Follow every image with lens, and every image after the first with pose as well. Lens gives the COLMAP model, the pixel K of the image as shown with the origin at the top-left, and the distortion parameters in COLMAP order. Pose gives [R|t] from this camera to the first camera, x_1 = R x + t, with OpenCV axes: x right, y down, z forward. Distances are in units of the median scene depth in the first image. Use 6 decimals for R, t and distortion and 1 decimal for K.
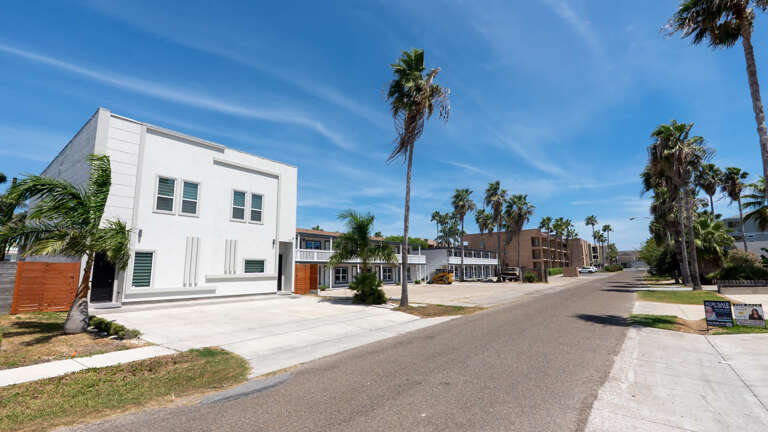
lens RADIAL K [[355.3, 0, 388.6], [0, 355.3, 216.2], [0, 0, 1]] dist [-0.007811, 0.000905]
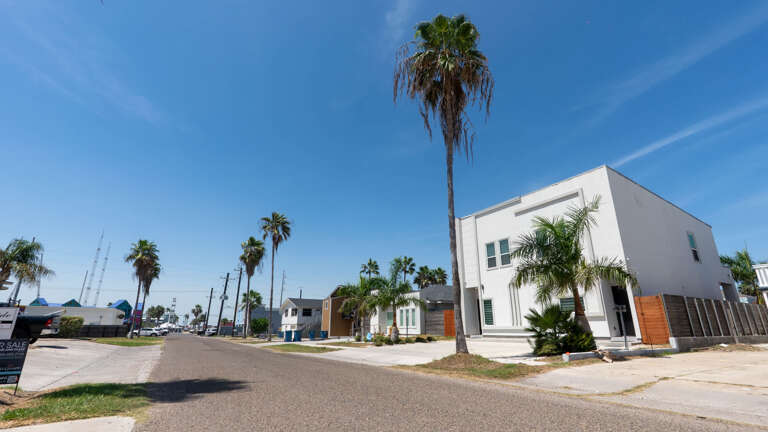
lens RADIAL K [[355.3, 0, 381.0], [0, 355.3, 216.3], [0, 0, 1]] dist [-0.007811, 0.000905]
pose [[-0.406428, -0.261629, -0.875424, 0.674050], [0.148009, 0.926619, -0.345645, 0.180408], [0.901615, -0.270050, -0.337881, 0.973968]]
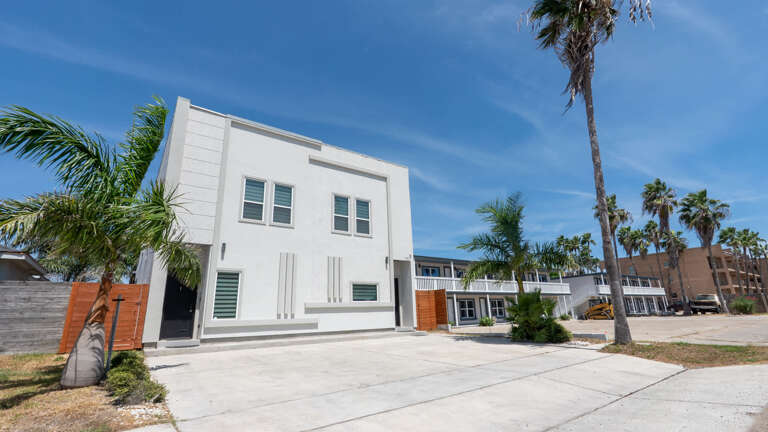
lens RADIAL K [[355.3, 0, 386.6], [0, 355.3, 215.6], [0, 0, 1]] dist [-0.007811, 0.000905]
pose [[0.954839, -0.101343, -0.279305, -0.110876], [0.067672, 0.989503, -0.127689, 0.082931], [0.289313, 0.103021, 0.951675, 0.290029]]
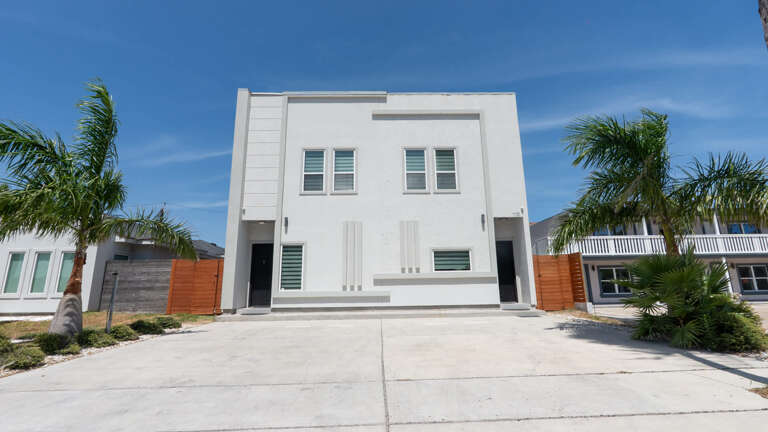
lens RADIAL K [[355.3, 0, 381.7], [0, 355.3, 213.4], [0, 0, 1]] dist [-0.007811, 0.000905]
pose [[0.602155, -0.167137, -0.780688, 0.046309], [0.128875, 0.985366, -0.111553, 0.119331], [0.787909, -0.033439, 0.614883, 0.552237]]
